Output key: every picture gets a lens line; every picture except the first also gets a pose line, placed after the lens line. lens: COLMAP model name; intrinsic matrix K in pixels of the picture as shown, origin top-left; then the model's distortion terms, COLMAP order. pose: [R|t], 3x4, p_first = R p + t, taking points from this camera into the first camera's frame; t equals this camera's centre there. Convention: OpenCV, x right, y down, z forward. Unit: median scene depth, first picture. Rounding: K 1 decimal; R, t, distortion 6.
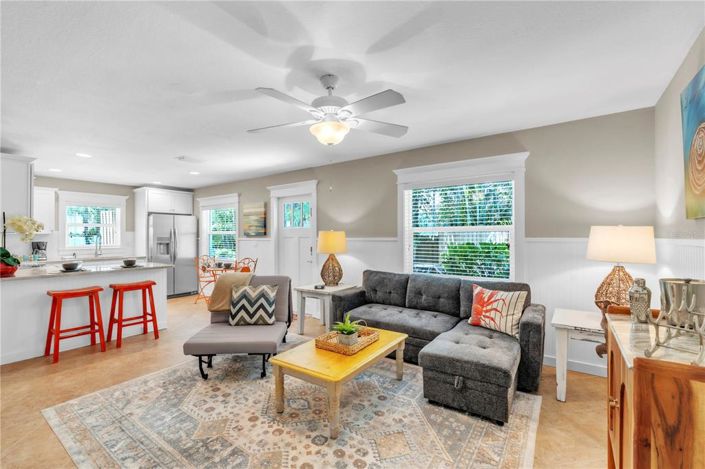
lens RADIAL K [[326.7, 0, 352.4], [0, 326.7, 226.7], [0, 0, 1]] dist [-0.000016, -0.009404]
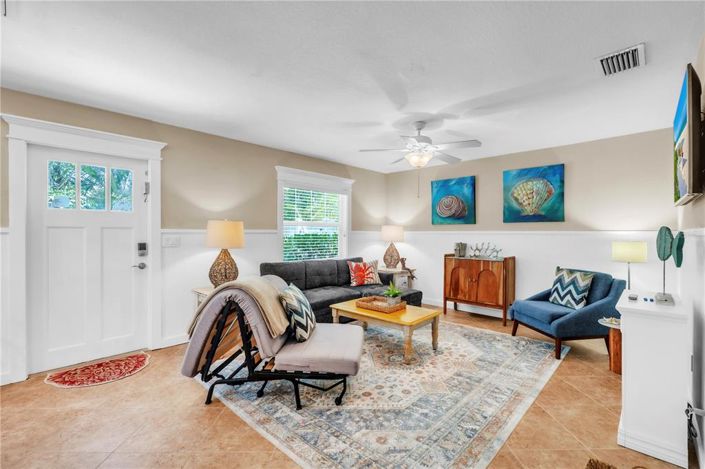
lens RADIAL K [[315.6, 0, 368.5], [0, 315.6, 234.2], [0, 0, 1]] dist [-0.000457, -0.000003]
pose [[0.087680, -0.009778, 0.996101, -1.393146], [-0.043544, 0.998958, 0.013639, 0.032707], [-0.995197, -0.044570, 0.087163, 0.997000]]
